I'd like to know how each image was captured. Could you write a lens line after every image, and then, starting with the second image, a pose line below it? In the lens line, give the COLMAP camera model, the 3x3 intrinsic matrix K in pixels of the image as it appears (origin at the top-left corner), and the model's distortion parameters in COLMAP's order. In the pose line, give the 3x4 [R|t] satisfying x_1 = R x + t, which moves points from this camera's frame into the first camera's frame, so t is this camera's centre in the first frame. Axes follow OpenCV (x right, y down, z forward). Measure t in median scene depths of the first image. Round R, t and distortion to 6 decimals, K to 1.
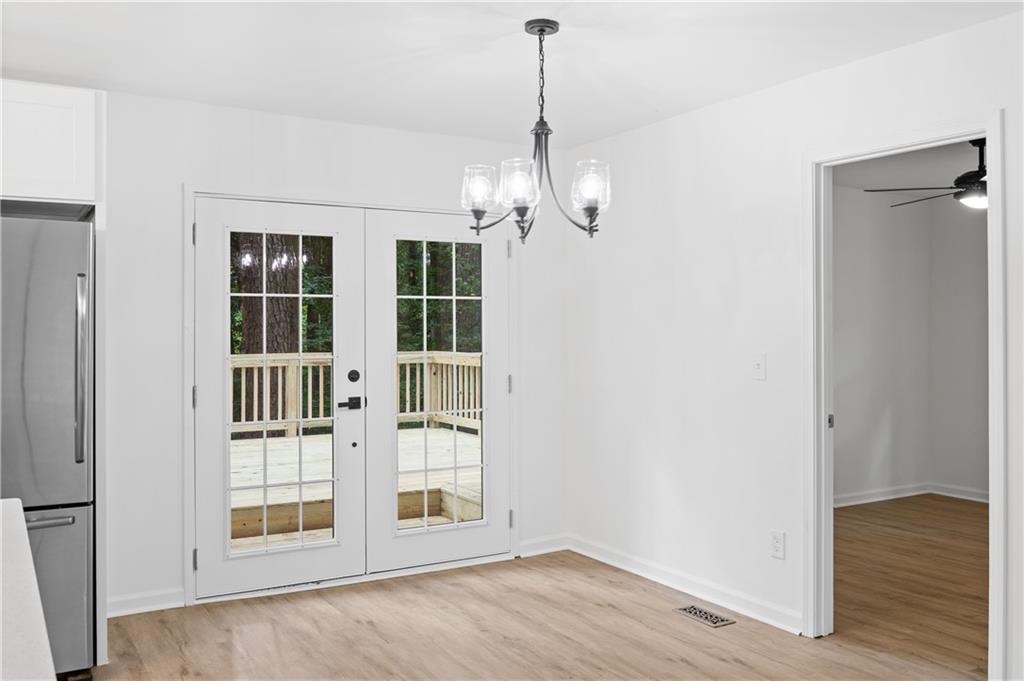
lens RADIAL K [[885.2, 0, 523.6], [0, 885.2, 325.1], [0, 0, 1]] dist [-0.014643, -0.015219]
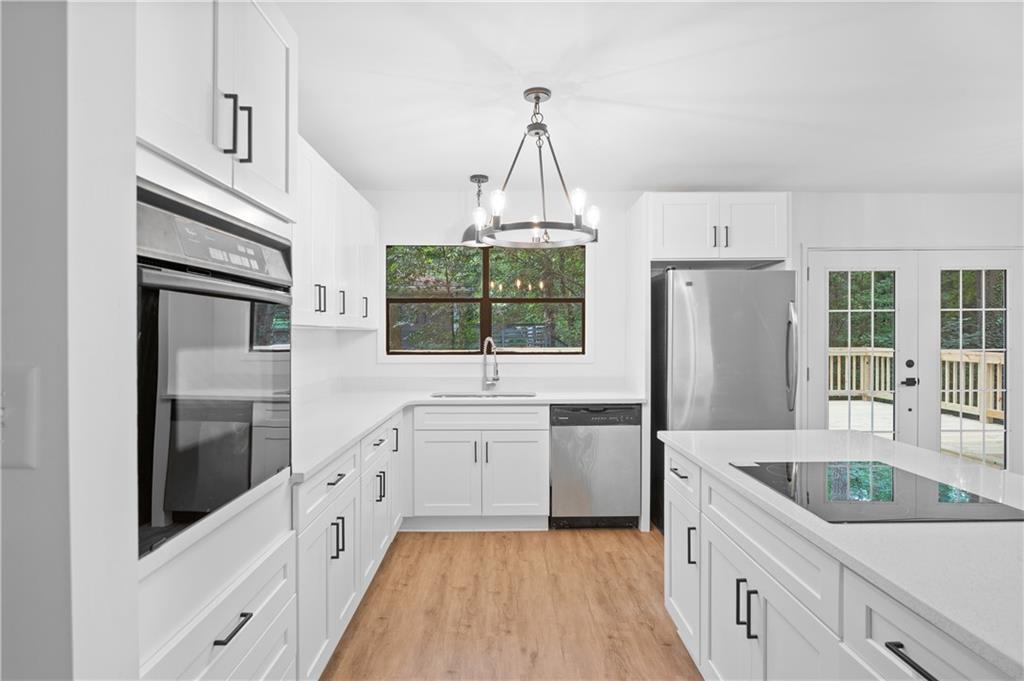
lens RADIAL K [[546.4, 0, 514.8], [0, 546.4, 335.6], [0, 0, 1]] dist [-0.002121, 0.000535]
pose [[0.858374, 0.002681, -0.513017, -0.297203], [0.002611, 0.999951, 0.009595, -0.000115], [0.513017, -0.009576, 0.858325, -0.129975]]
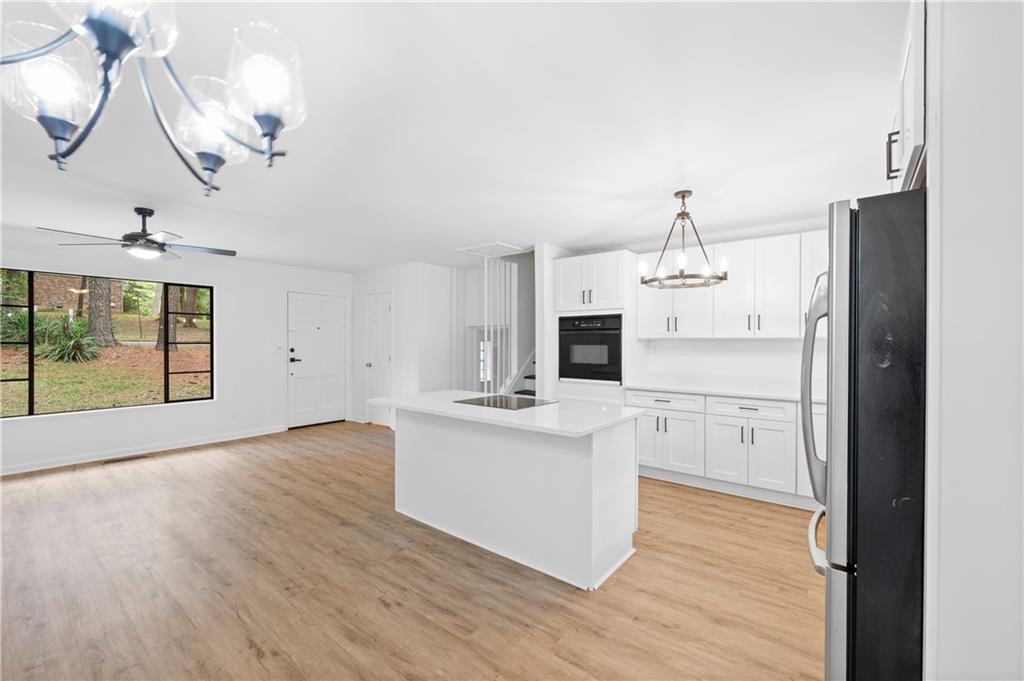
lens RADIAL K [[420.4, 0, 509.2], [0, 420.4, 346.0], [0, 0, 1]] dist [-0.000090, 0.000608]
pose [[-0.943767, 0.001723, -0.330606, -0.075106], [0.001143, 0.999997, 0.001951, 0.008938], [0.330608, 0.001464, -0.943767, 0.898583]]
